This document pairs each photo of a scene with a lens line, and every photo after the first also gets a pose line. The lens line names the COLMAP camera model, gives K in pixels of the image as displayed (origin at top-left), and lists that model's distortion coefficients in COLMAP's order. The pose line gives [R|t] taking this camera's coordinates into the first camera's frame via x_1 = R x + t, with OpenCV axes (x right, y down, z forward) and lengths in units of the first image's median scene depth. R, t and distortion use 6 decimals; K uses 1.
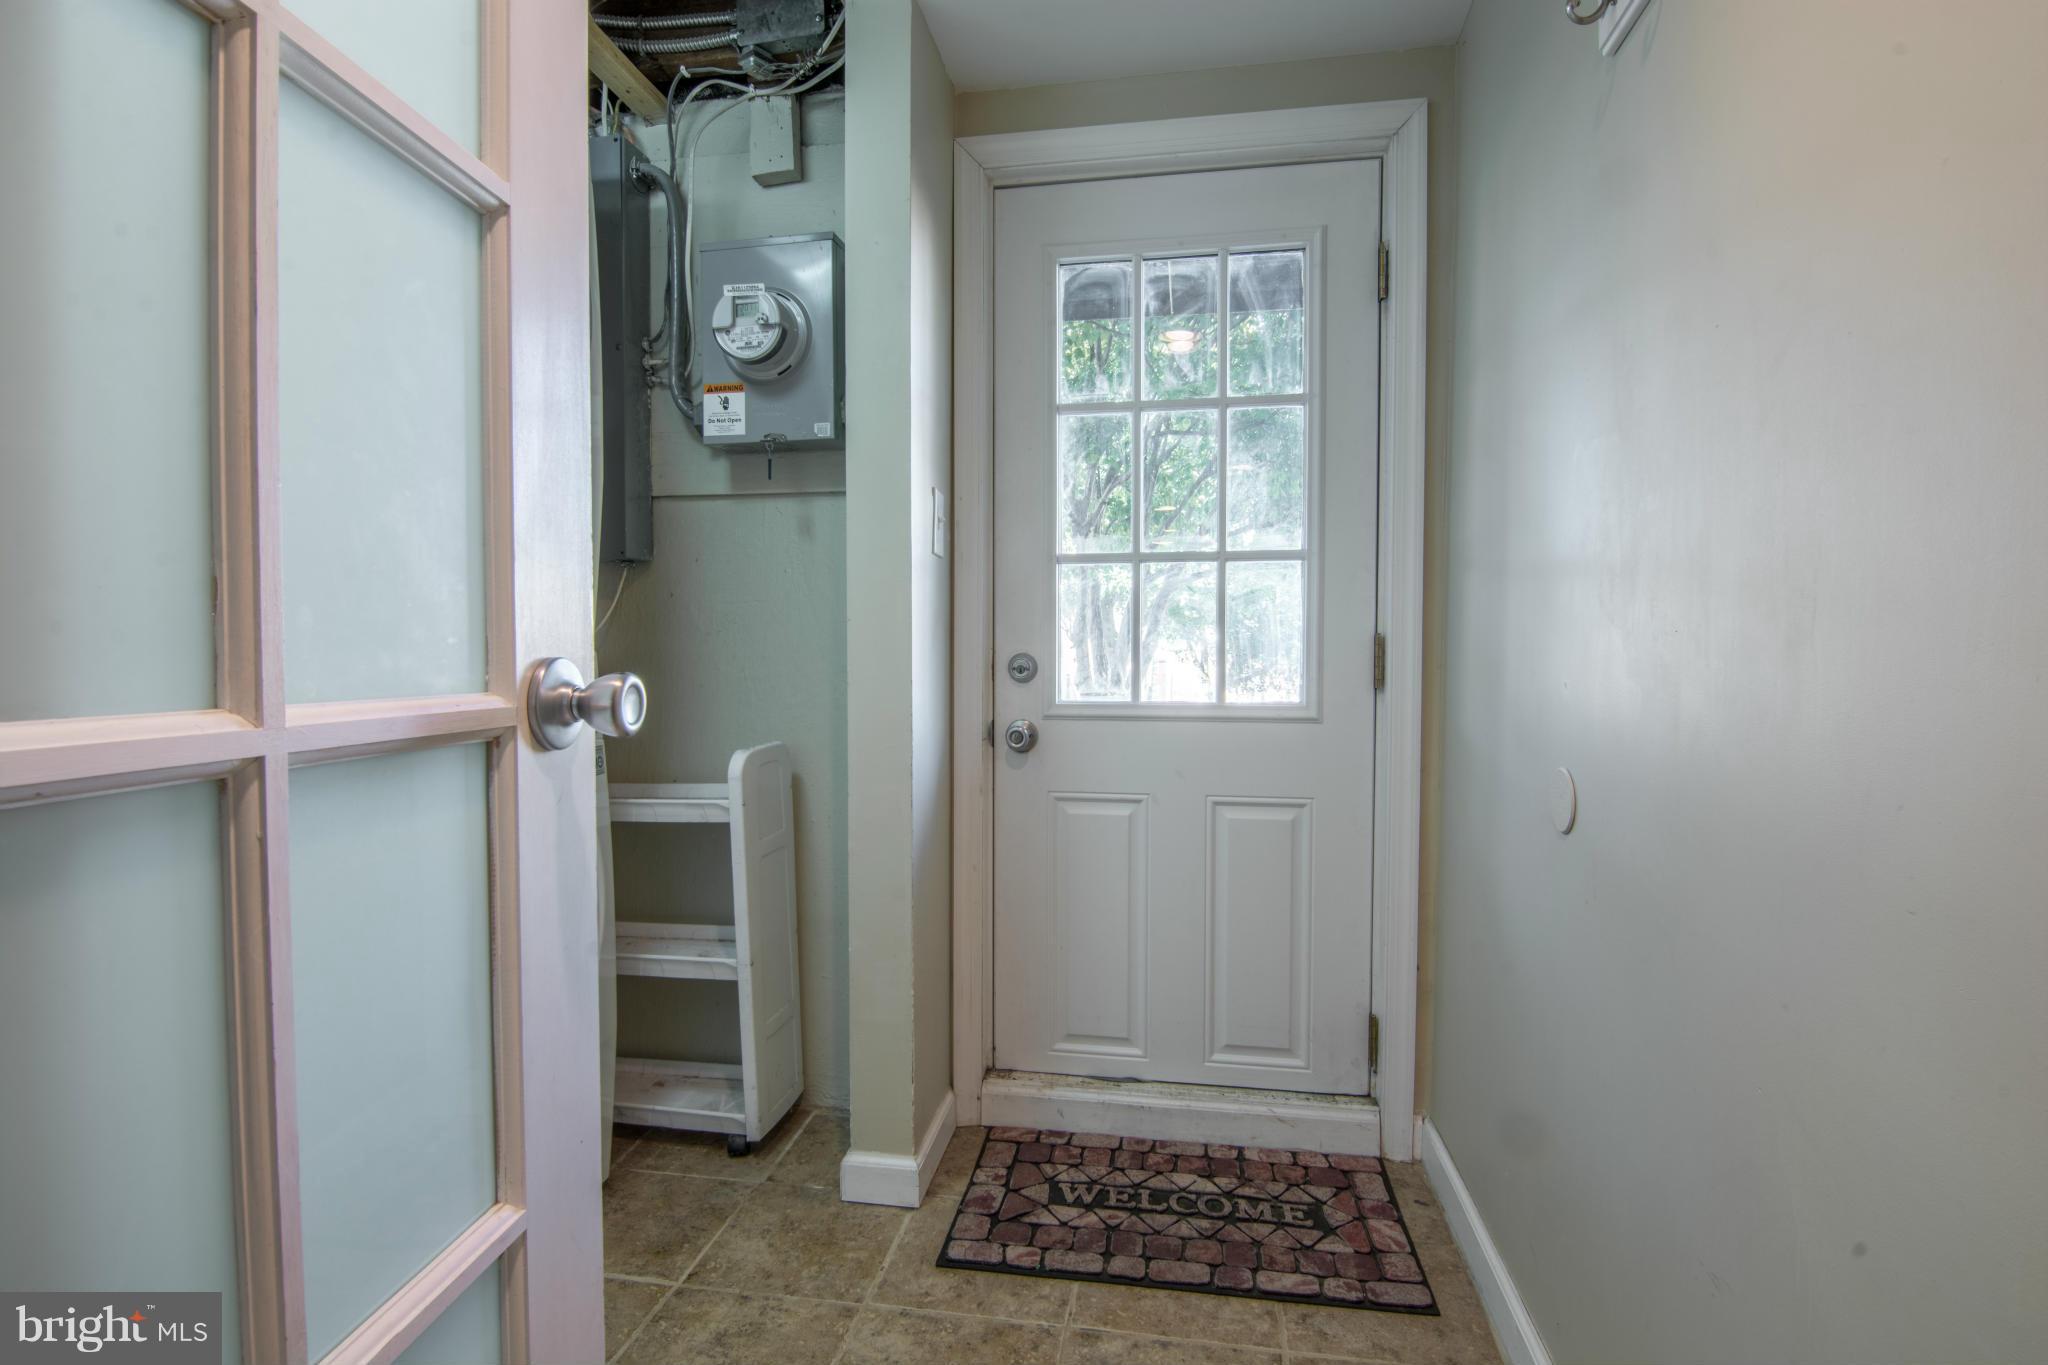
lens RADIAL K [[1040.9, 0, 958.2], [0, 1040.9, 679.1], [0, 0, 1]] dist [-0.003640, -0.001323]
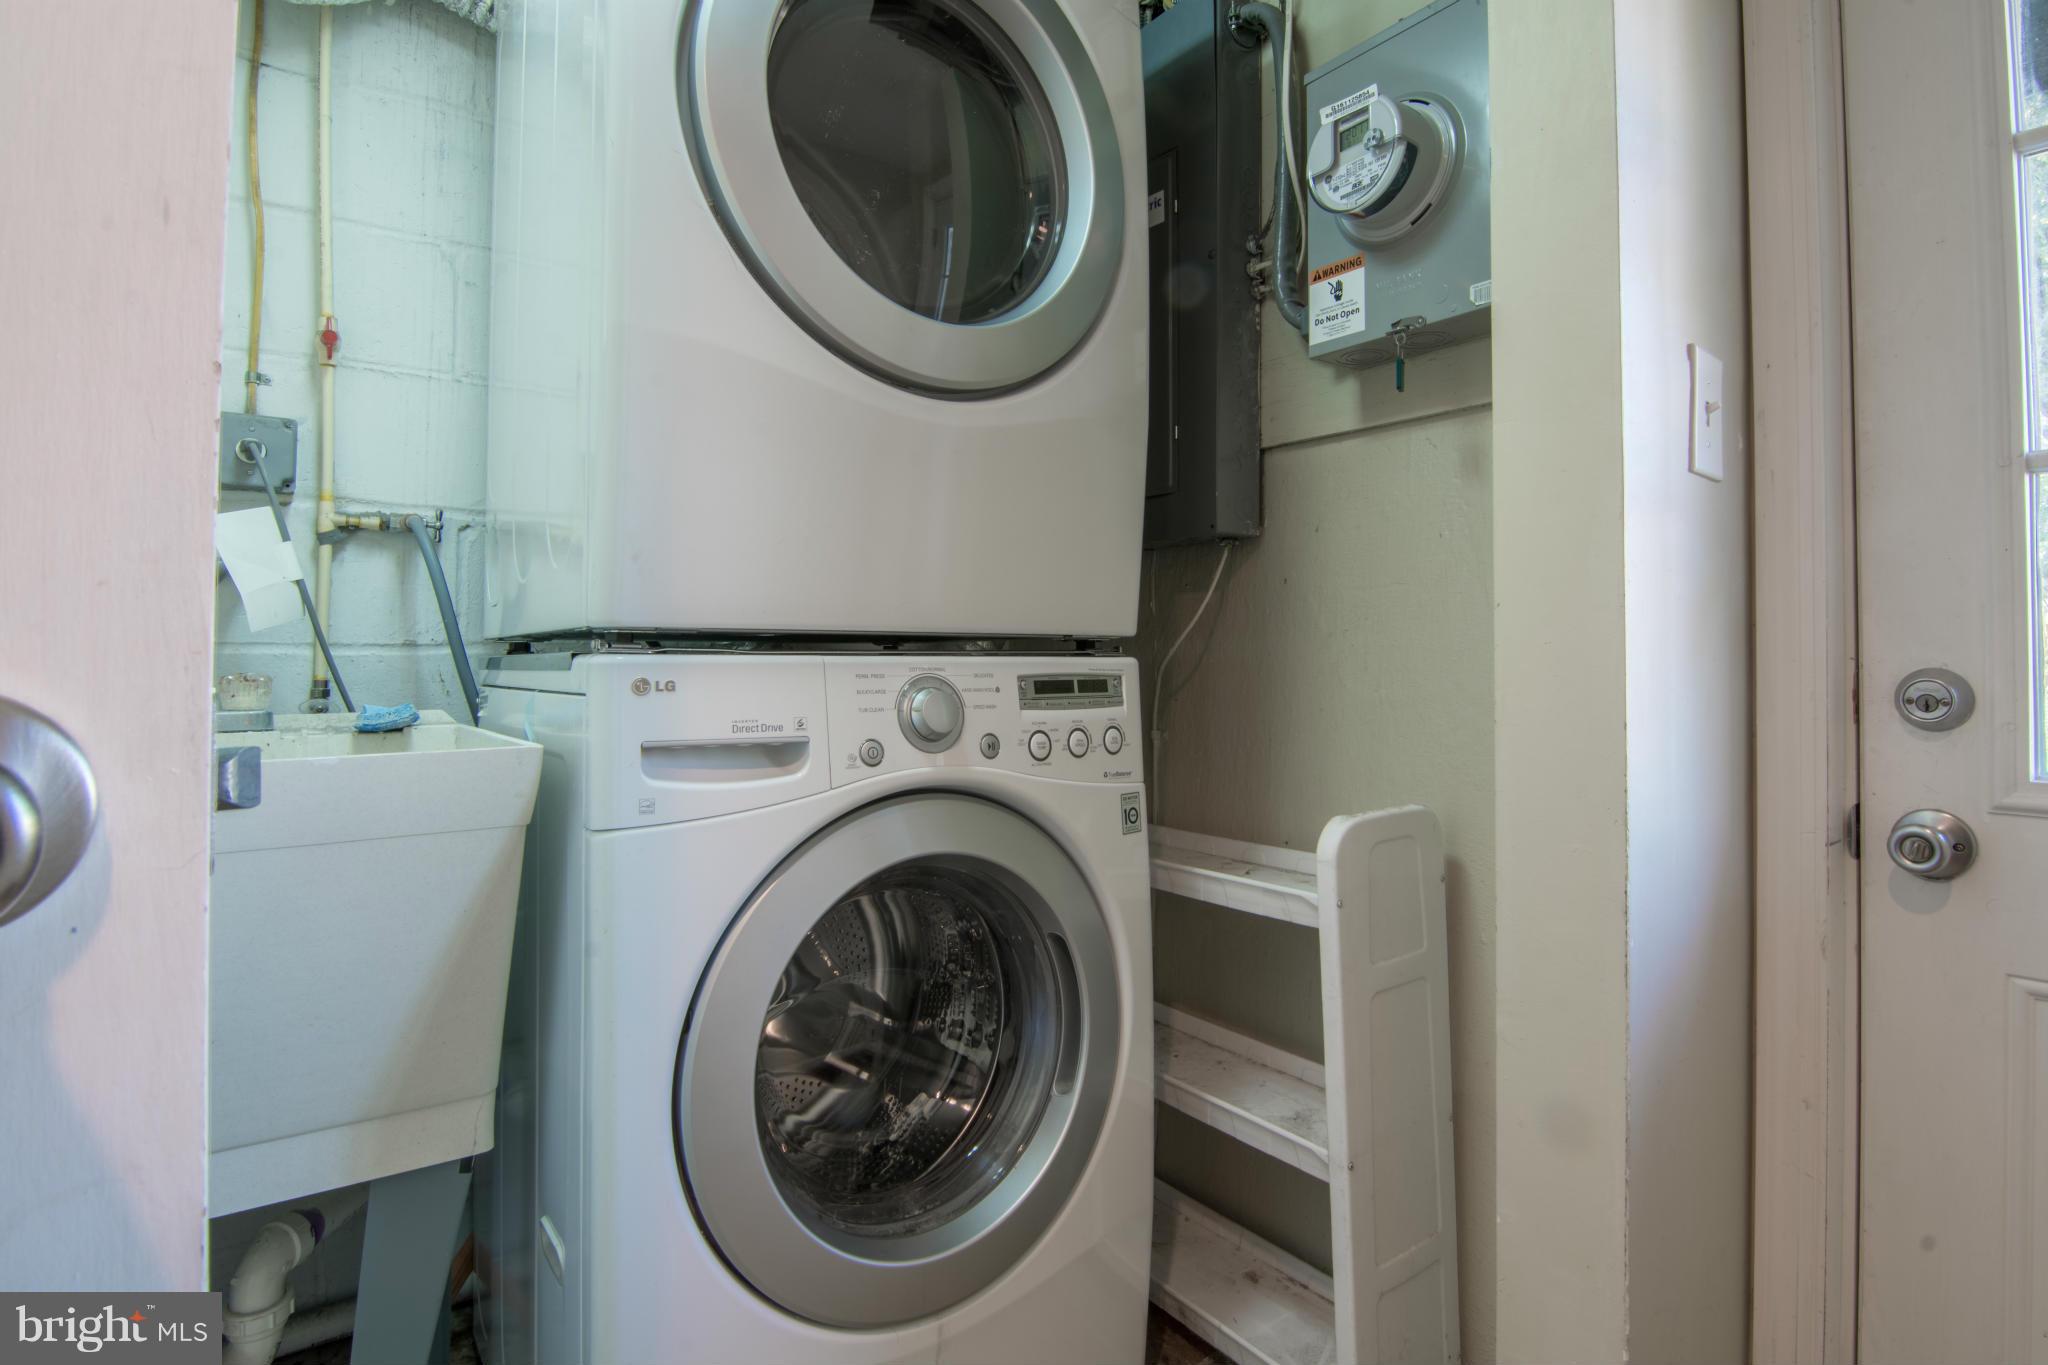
lens RADIAL K [[1013.3, 0, 1025.4], [0, 1013.3, 633.5], [0, 0, 1]] dist [-0.009637, -0.001210]
pose [[0.757862, -0.010383, -0.652332, 0.046928], [-0.023575, 0.998785, -0.043286, -0.011284], [0.651989, 0.048183, 0.756696, 0.386369]]
